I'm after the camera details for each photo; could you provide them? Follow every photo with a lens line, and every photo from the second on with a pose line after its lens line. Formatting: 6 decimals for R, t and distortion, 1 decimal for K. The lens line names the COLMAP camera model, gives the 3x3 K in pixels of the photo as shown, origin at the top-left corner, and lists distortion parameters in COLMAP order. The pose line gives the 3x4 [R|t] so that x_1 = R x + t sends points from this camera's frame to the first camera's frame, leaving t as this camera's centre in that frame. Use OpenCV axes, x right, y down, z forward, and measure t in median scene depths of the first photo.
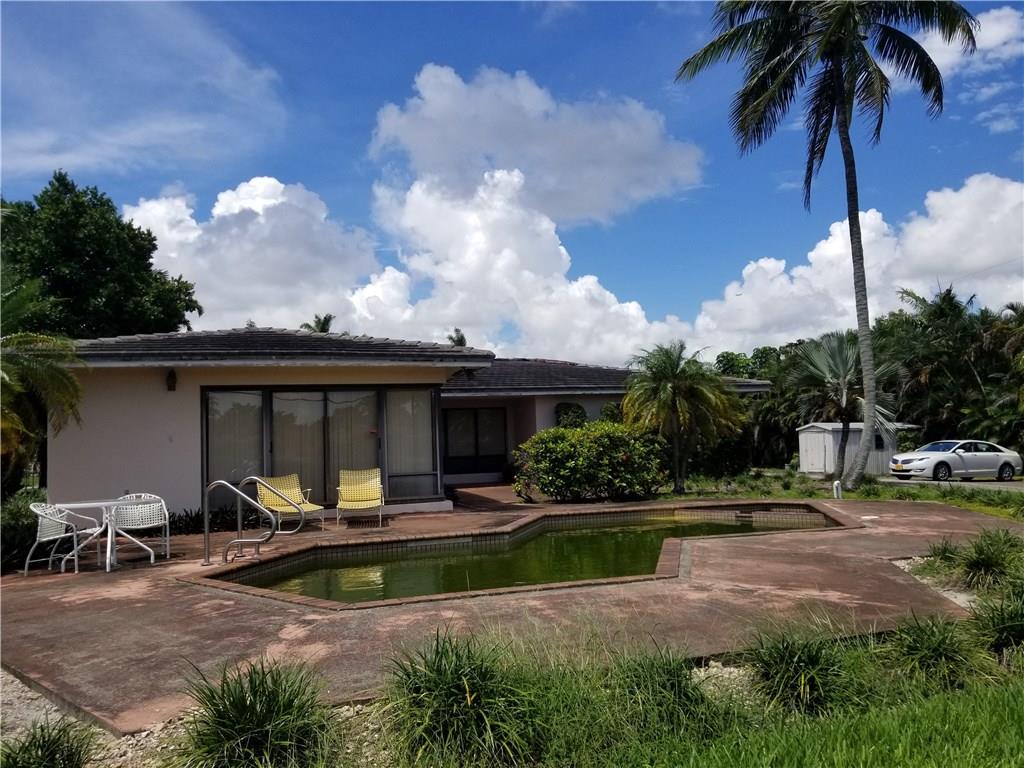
lens RADIAL K [[796.0, 0, 512.0], [0, 796.0, 384.0], [0, 0, 1]] dist [0.000294, -0.008483]
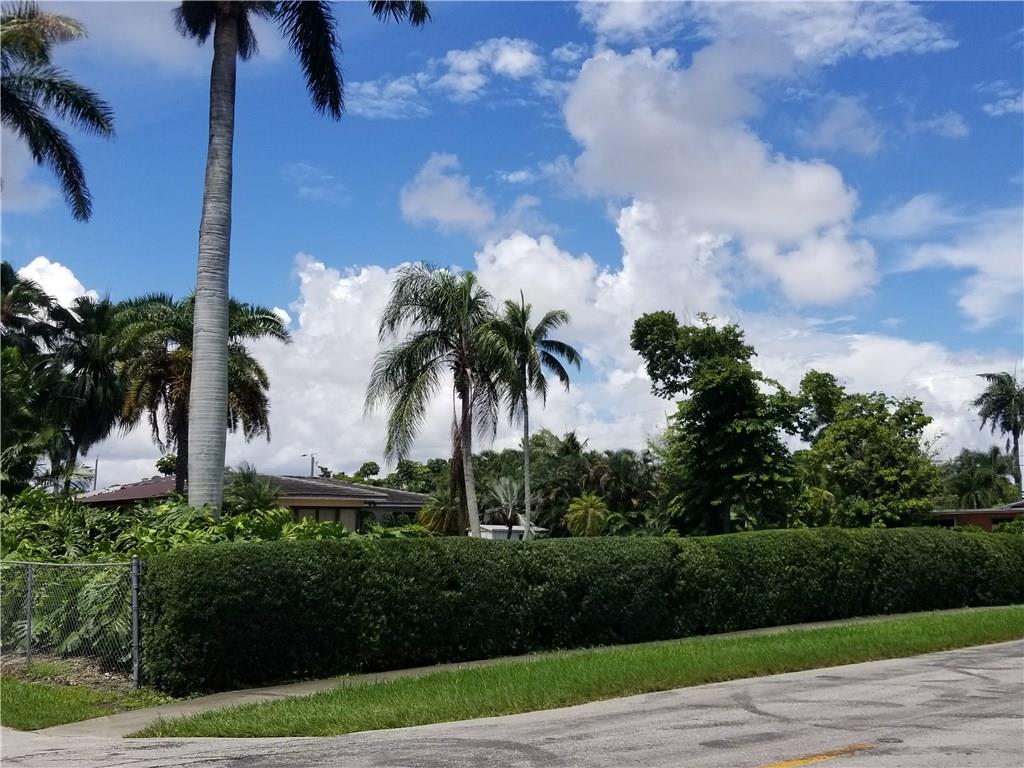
lens RADIAL K [[1191.2, 0, 547.5], [0, 1191.2, 379.5], [0, 0, 1]] dist [0.507084, -0.007985]
pose [[0.890444, 0.089778, 0.446150, -0.510962], [-0.062990, 0.995226, -0.074549, -0.058319], [-0.450713, 0.038278, 0.891848, -1.004436]]
